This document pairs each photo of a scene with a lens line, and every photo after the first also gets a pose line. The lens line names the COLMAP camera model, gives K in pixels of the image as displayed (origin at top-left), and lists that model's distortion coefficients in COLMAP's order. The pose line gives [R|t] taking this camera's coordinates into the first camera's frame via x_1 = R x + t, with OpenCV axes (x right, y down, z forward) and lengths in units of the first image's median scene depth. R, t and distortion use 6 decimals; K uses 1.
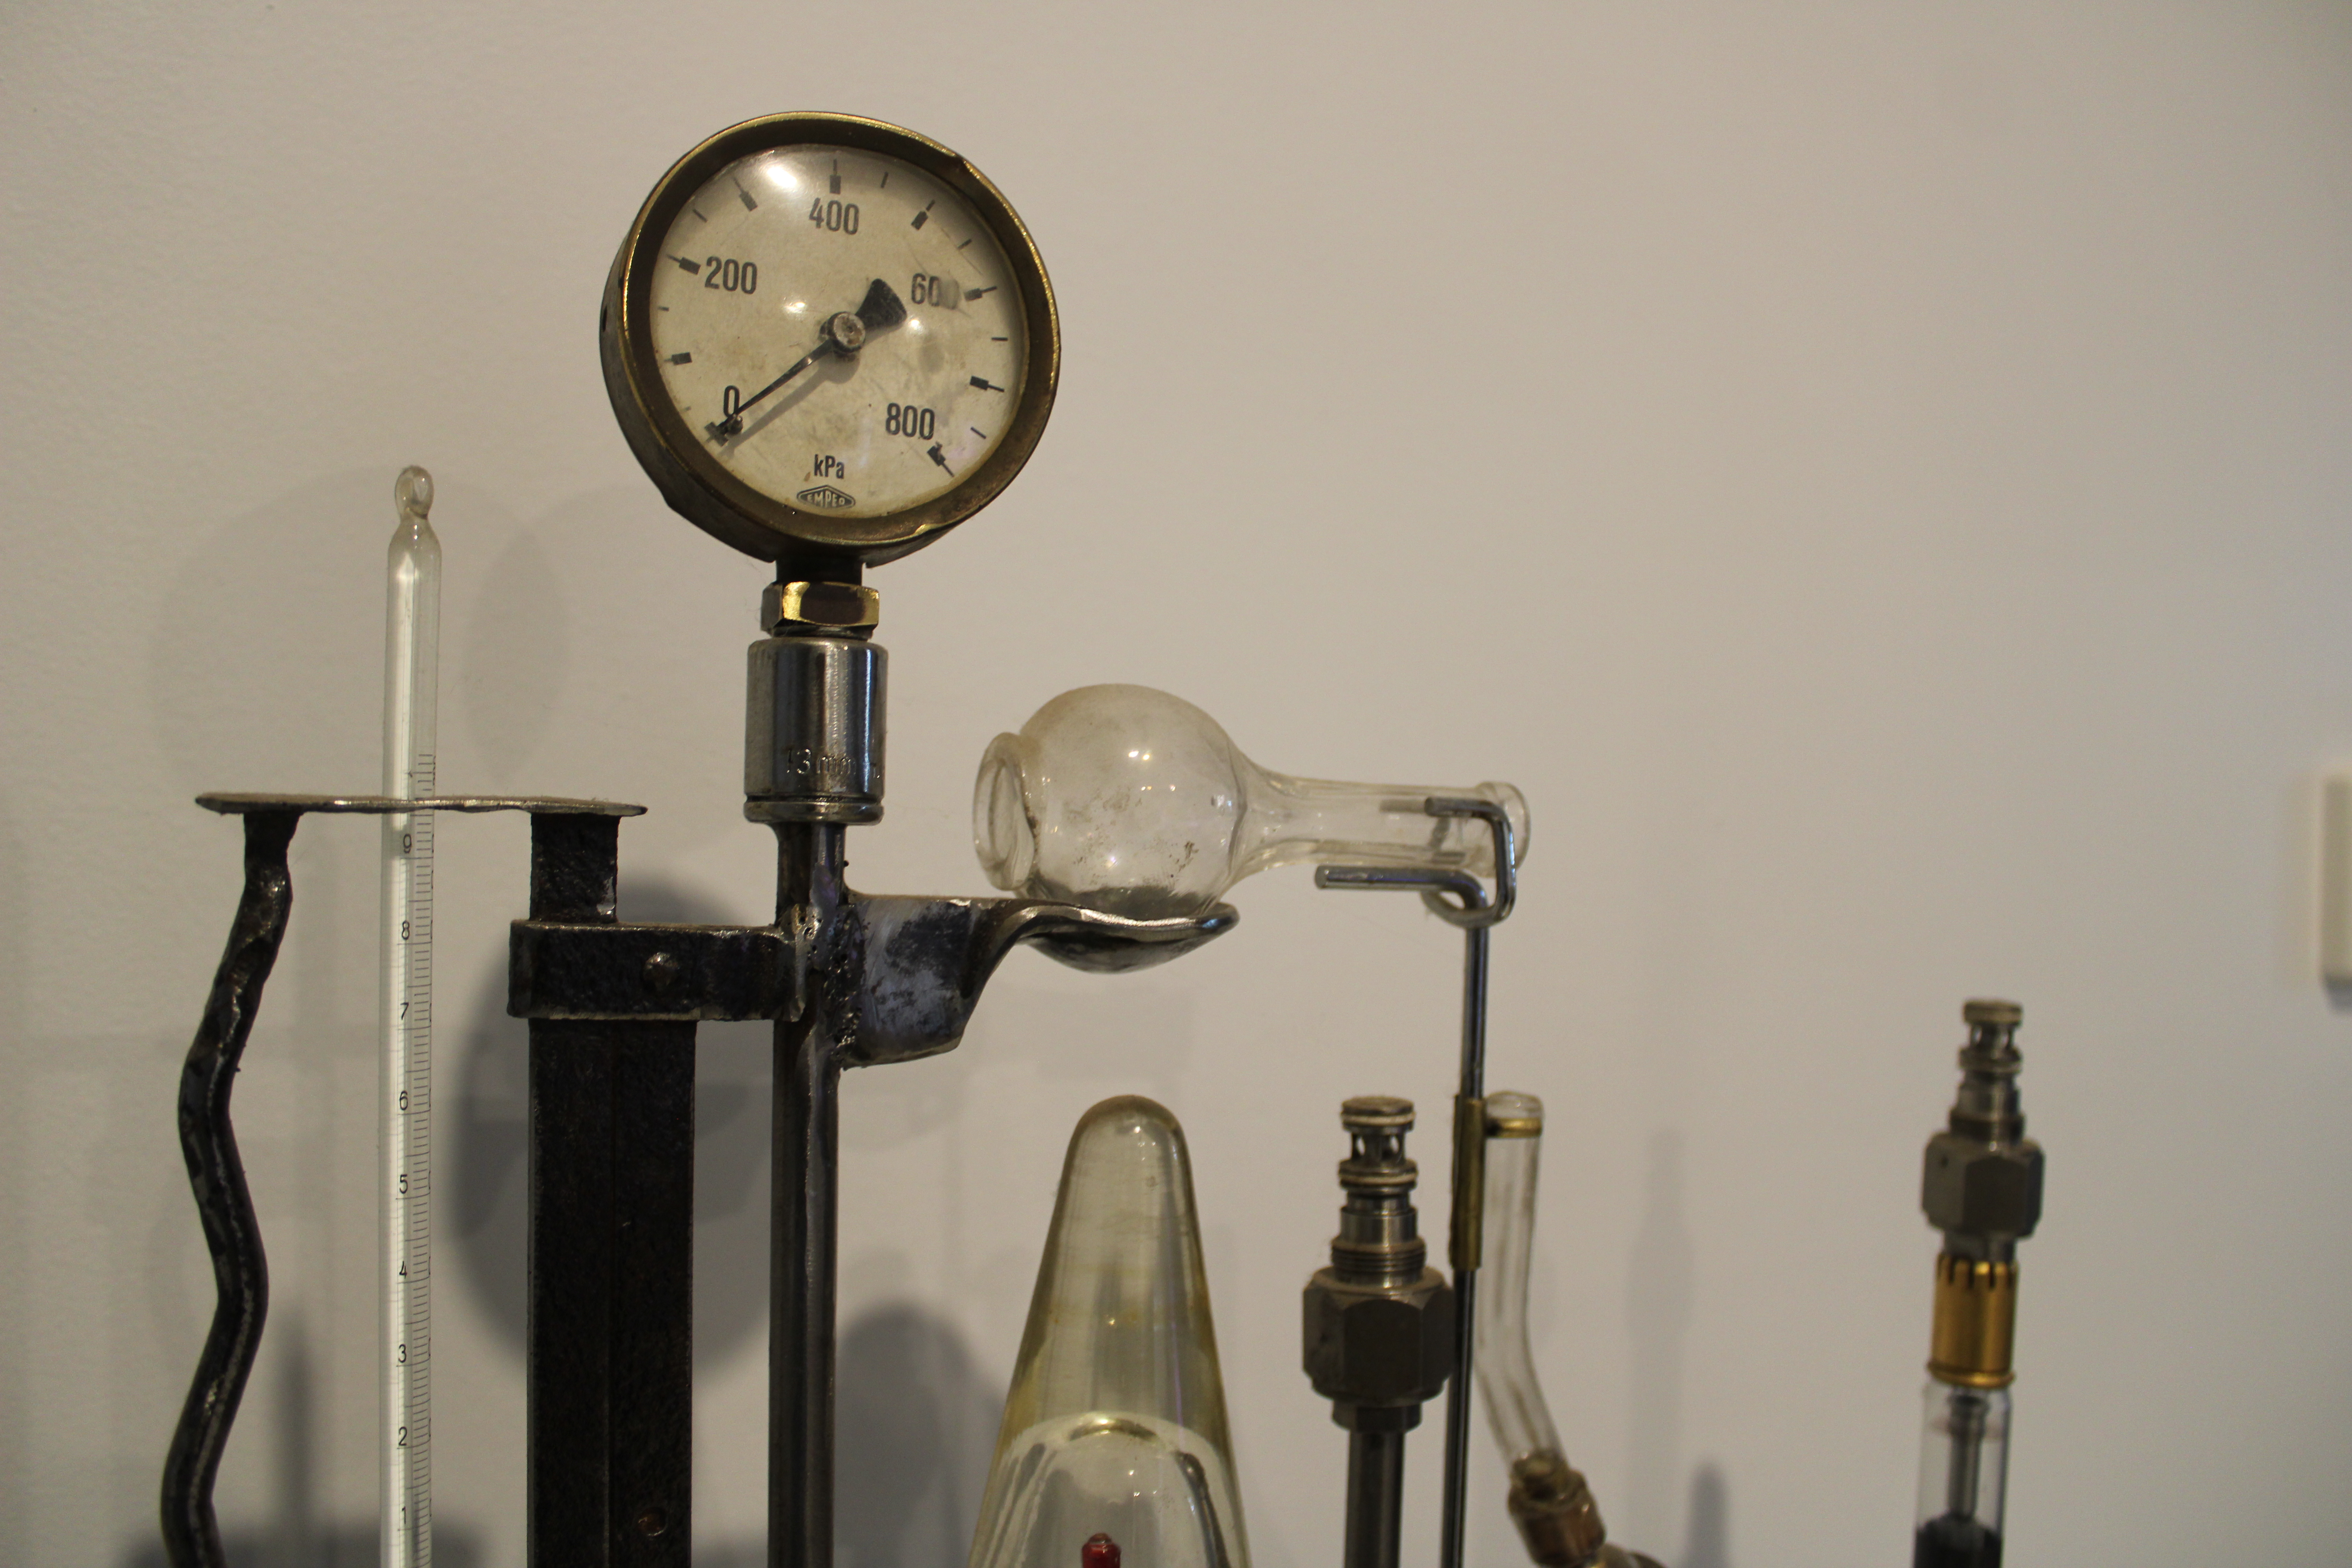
lens RADIAL K [[1968.6, 0, 1182.6], [0, 1968.6, 785.1], [0, 0, 1]] dist [-0.161162, 0.121866]
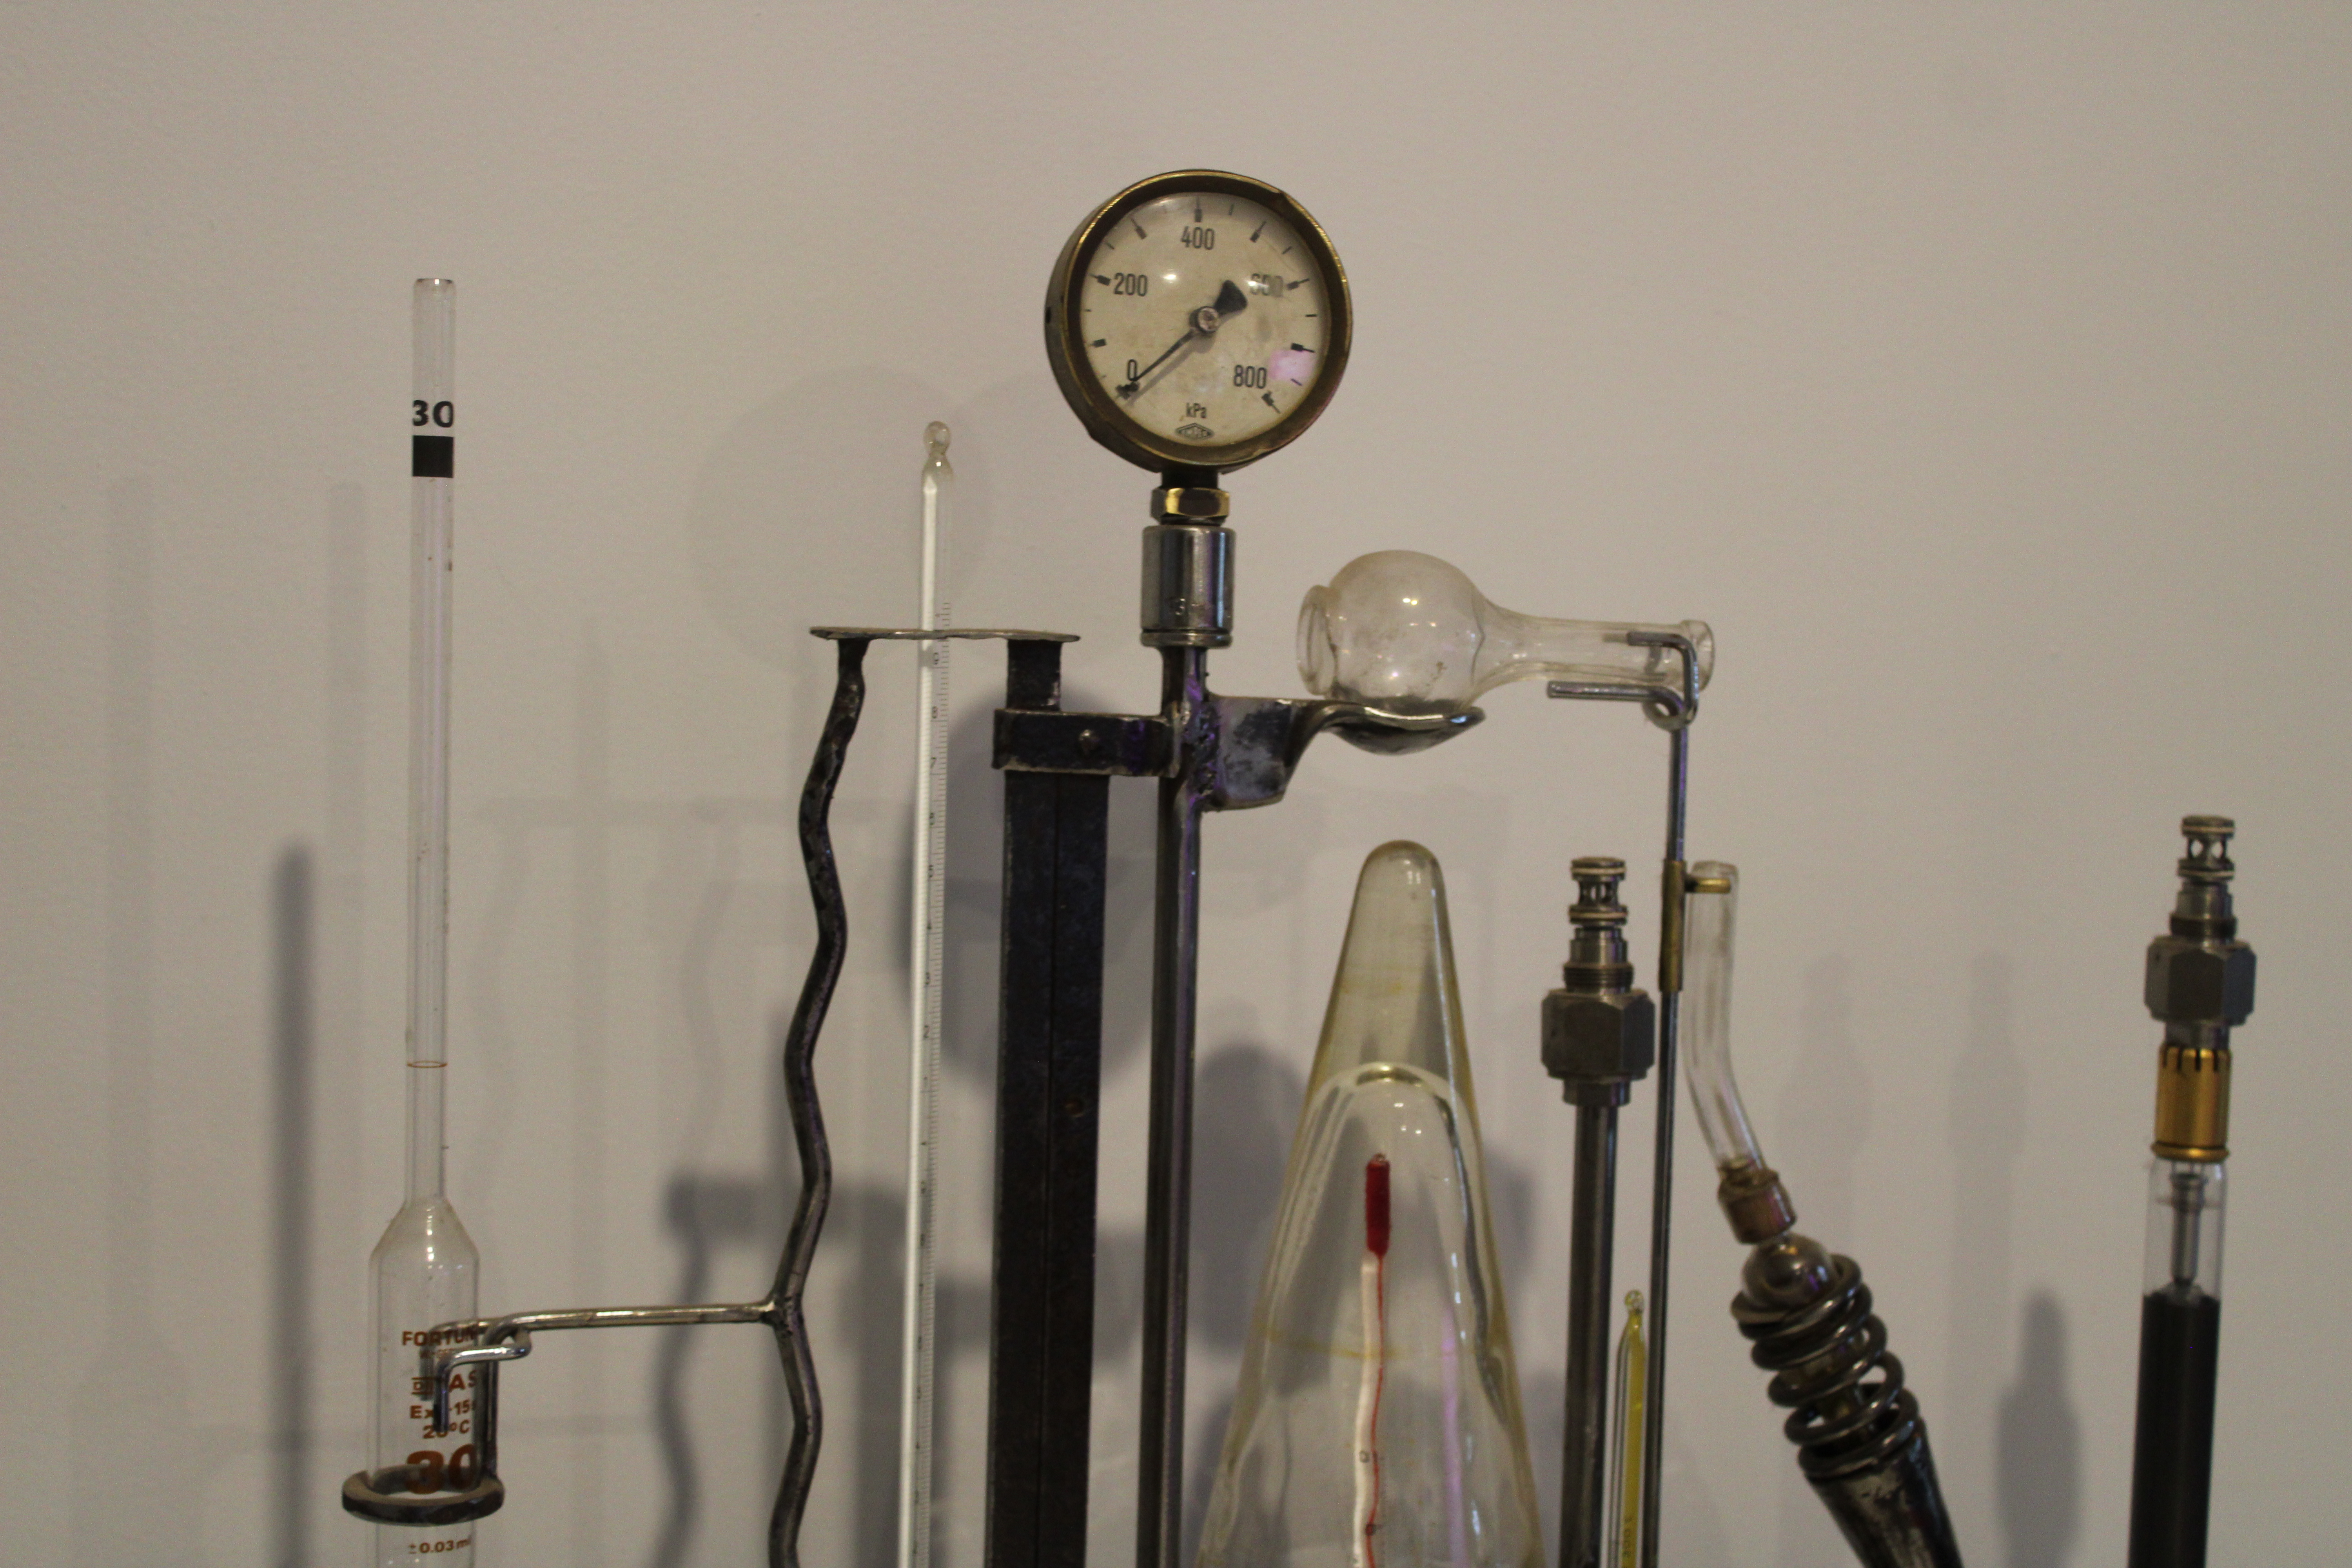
lens RADIAL K [[3626.3, 0, 1172.0], [0, 3626.3, 787.1], [0, 0, 1]] dist [-0.033892, 0.000000]
pose [[0.983909, 0.011537, -0.178300, 0.290266], [-0.002548, 0.998718, 0.050563, -0.013591], [0.178654, -0.049296, 0.982676, -1.694072]]
